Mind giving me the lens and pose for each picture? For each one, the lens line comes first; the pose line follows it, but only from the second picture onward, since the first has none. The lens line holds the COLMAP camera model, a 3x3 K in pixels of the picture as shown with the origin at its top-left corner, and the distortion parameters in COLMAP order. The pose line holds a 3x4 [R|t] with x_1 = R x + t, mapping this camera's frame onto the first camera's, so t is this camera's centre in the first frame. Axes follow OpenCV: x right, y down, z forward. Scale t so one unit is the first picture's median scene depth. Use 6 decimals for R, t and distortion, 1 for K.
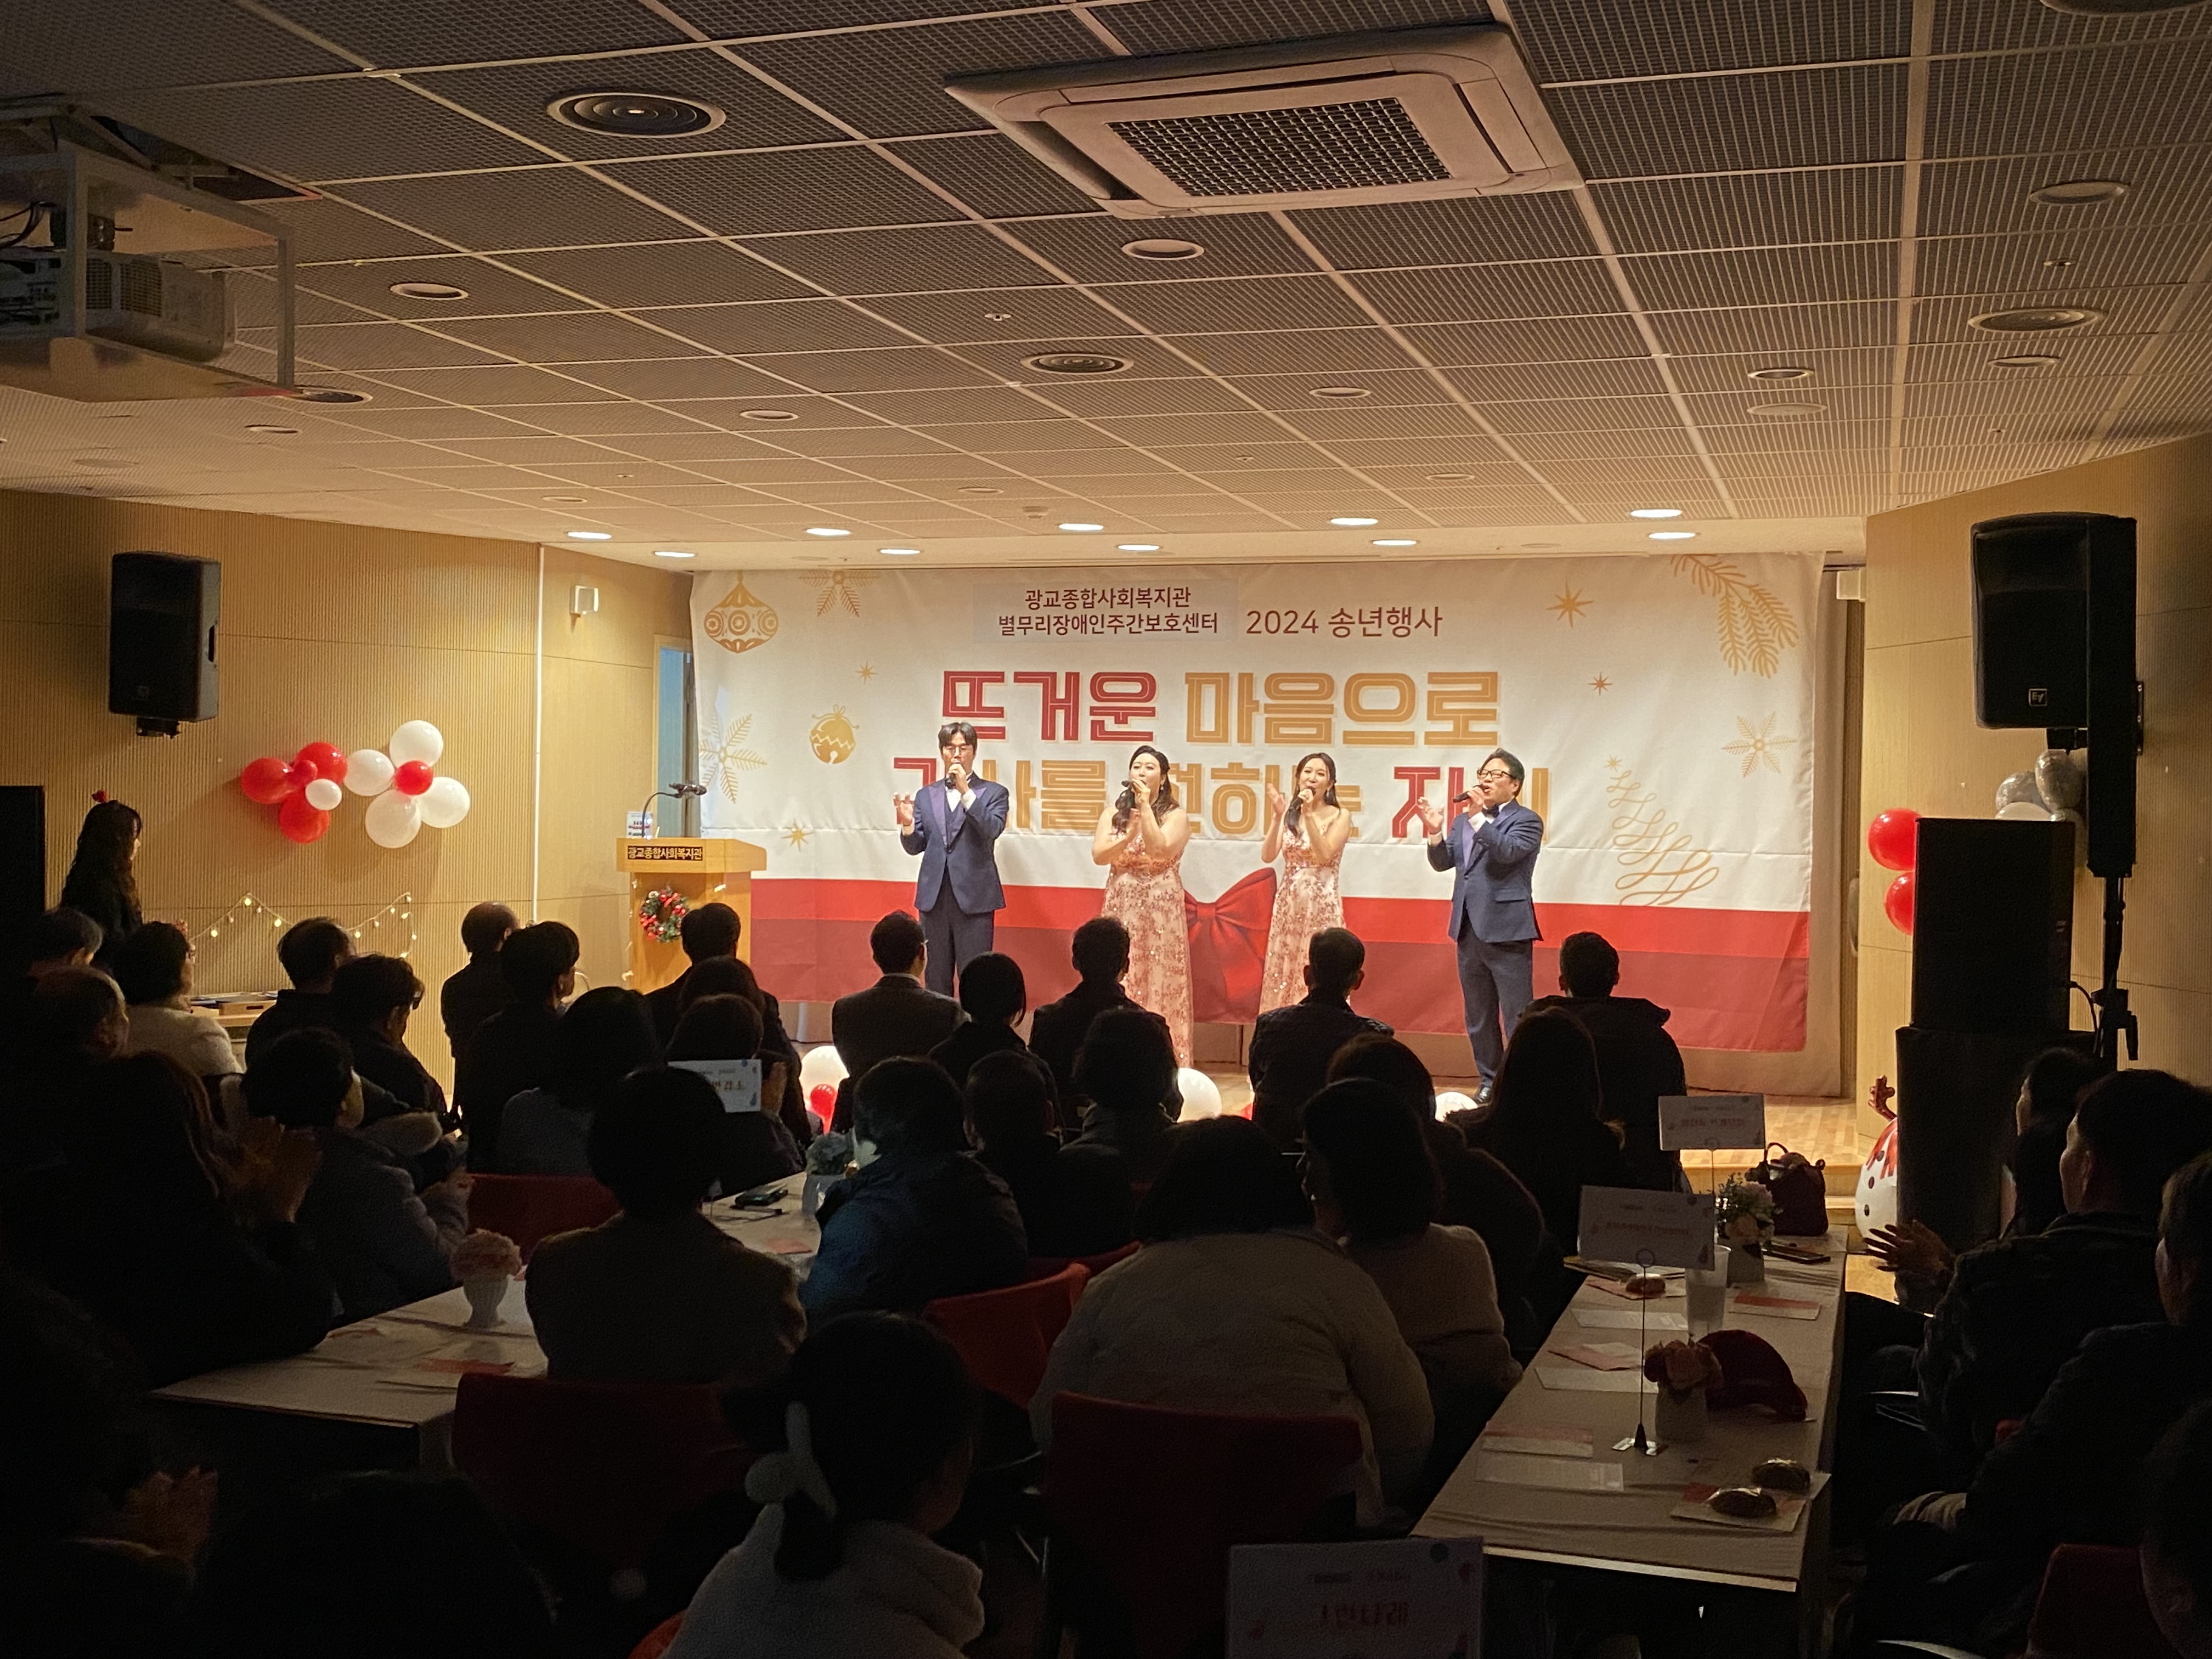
lens RADIAL K [[2364.8, 0, 1104.4], [0, 2364.8, 823.8], [0, 0, 1]] dist [0.120083, 0.000000]
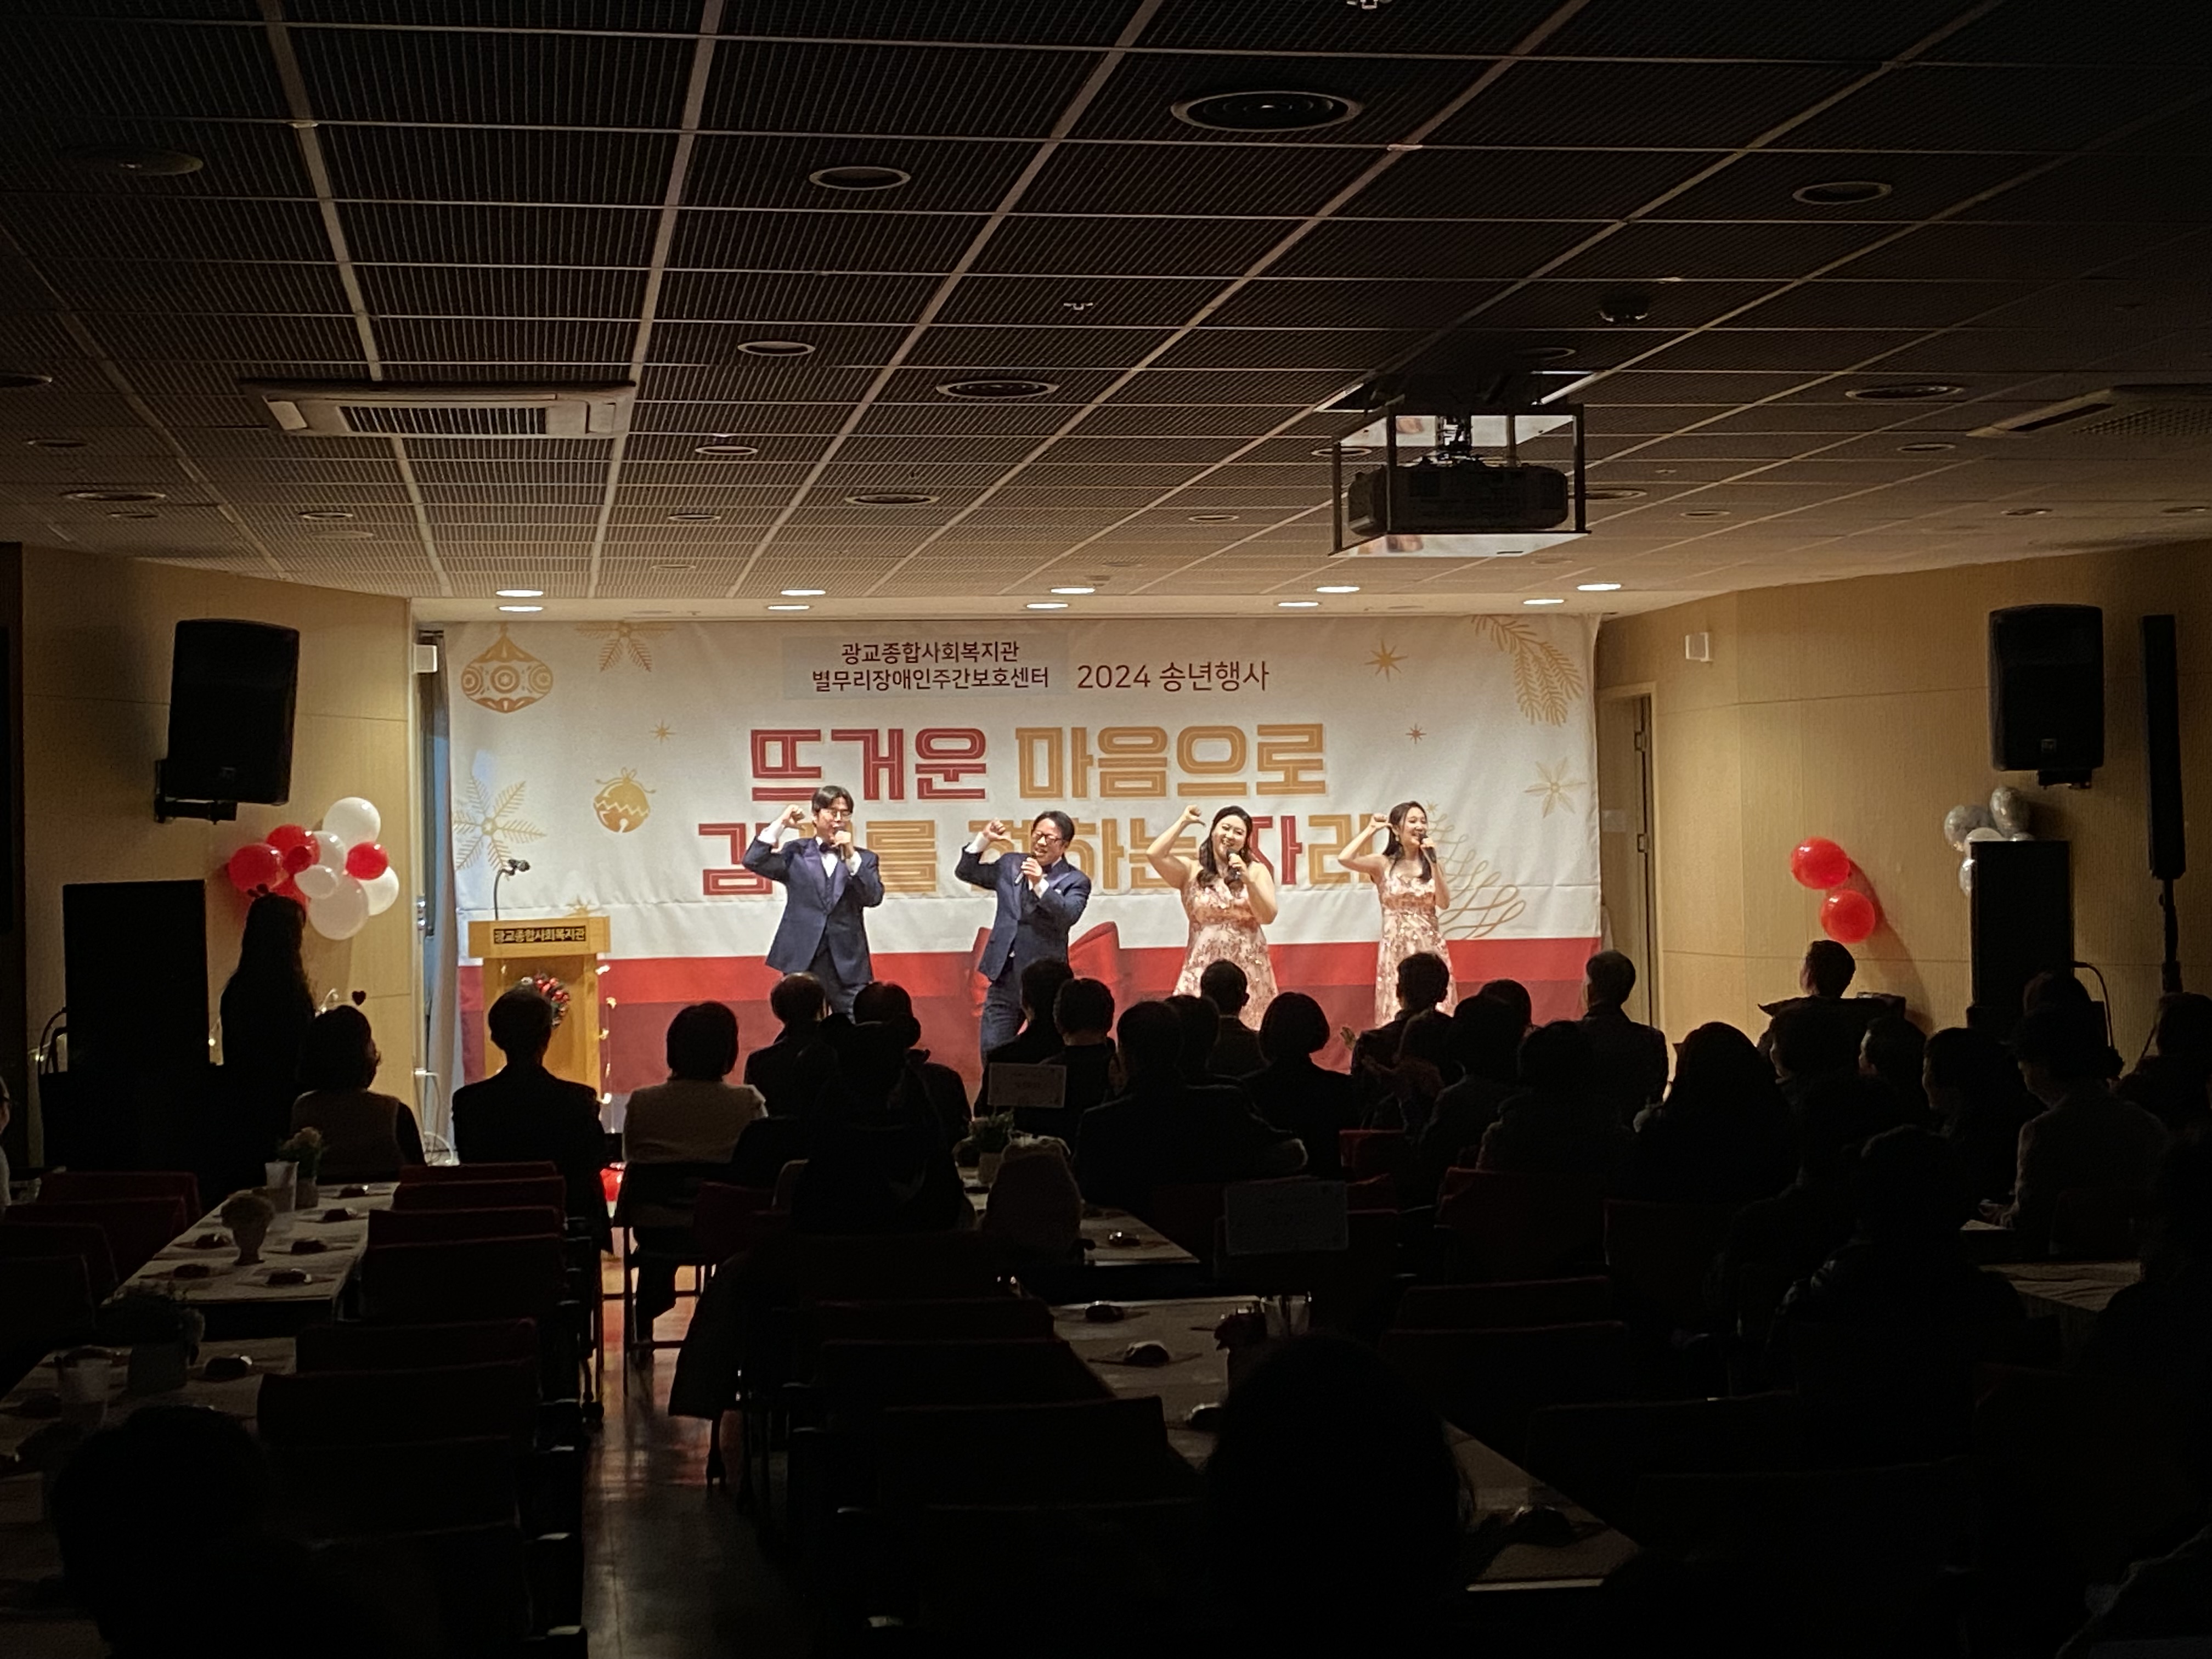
lens RADIAL K [[3211.5, 0, 1106.4], [0, 3211.5, 829.7], [0, 0, 1]] dist [0.121493, 0.000000]
pose [[0.880838, -0.031030, 0.472400, -0.563411], [0.040712, 0.999118, -0.010283, -0.006331], [-0.471664, 0.028290, 0.881324, -0.193298]]
